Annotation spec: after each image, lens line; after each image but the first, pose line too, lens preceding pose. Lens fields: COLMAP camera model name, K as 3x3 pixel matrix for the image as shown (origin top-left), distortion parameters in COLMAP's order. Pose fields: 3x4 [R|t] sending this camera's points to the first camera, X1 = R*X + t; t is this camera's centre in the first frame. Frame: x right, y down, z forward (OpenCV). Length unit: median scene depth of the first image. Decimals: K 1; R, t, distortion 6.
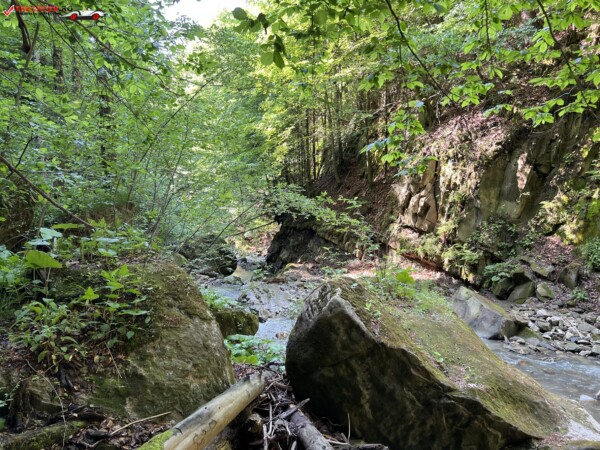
lens RADIAL K [[449.6, 0, 301.4], [0, 449.6, 229.1], [0, 0, 1]] dist [0.065686, -0.076617]
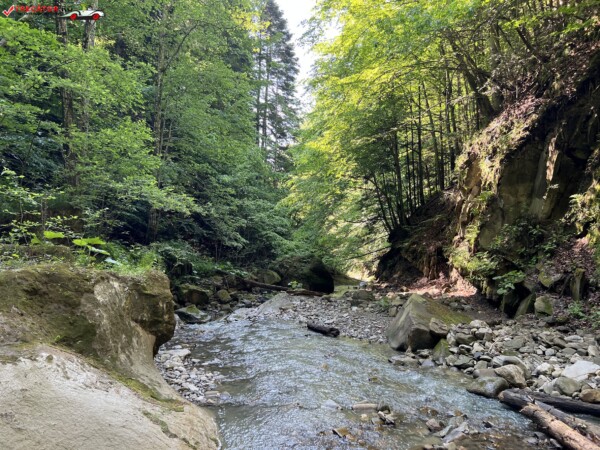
lens RADIAL K [[449.6, 0, 301.4], [0, 449.6, 229.1], [0, 0, 1]] dist [0.065686, -0.076617]
pose [[0.905983, -0.029226, -0.422304, 0.426277], [-0.001526, 0.997382, -0.072299, 0.054407], [0.423312, 0.066146, 0.903566, 0.099183]]
